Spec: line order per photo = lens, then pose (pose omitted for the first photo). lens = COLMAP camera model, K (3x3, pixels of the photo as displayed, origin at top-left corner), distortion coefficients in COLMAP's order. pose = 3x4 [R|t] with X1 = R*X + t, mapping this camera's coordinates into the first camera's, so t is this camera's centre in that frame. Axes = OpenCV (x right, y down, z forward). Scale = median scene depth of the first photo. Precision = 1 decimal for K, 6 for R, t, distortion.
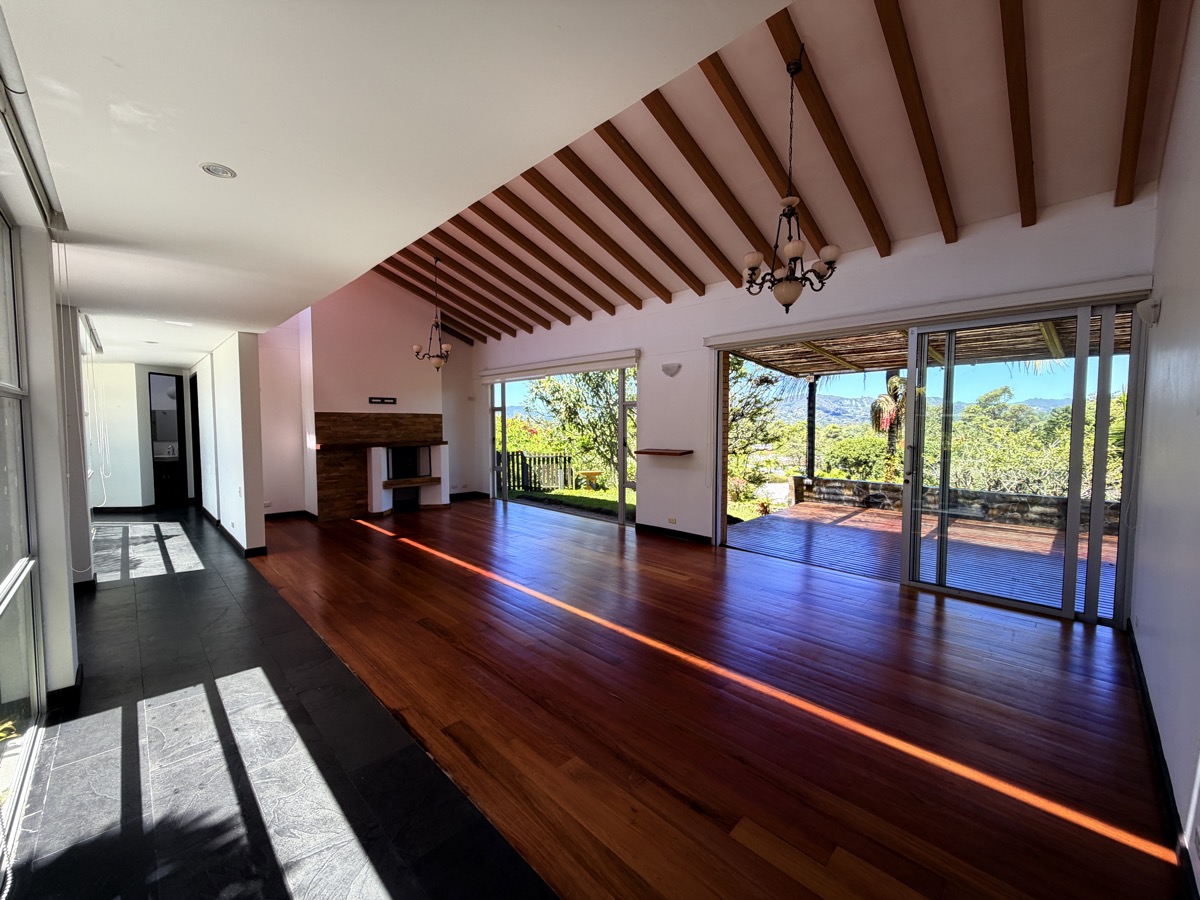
lens RADIAL K [[477.0, 0, 597.4], [0, 477.0, 446.7], [0, 0, 1]] dist [-0.001965, -0.000209]
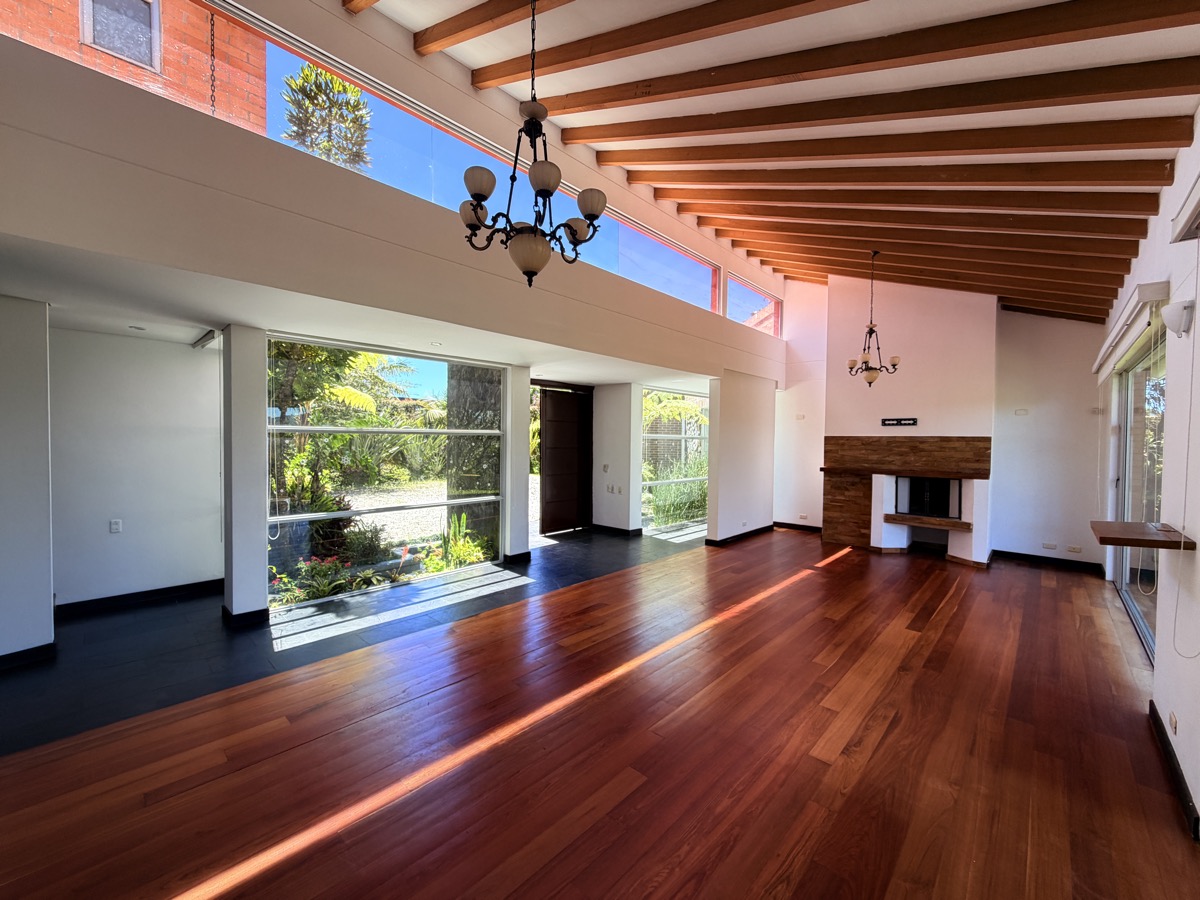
lens RADIAL K [[477.0, 0, 597.0], [0, 477.0, 448.7], [0, 0, 1]] dist [-0.001965, -0.000209]
pose [[0.026915, 0.019661, -0.999444, 0.419356], [-0.059293, 0.998078, 0.018037, -0.031754], [0.997878, 0.058775, 0.028029, 0.440922]]
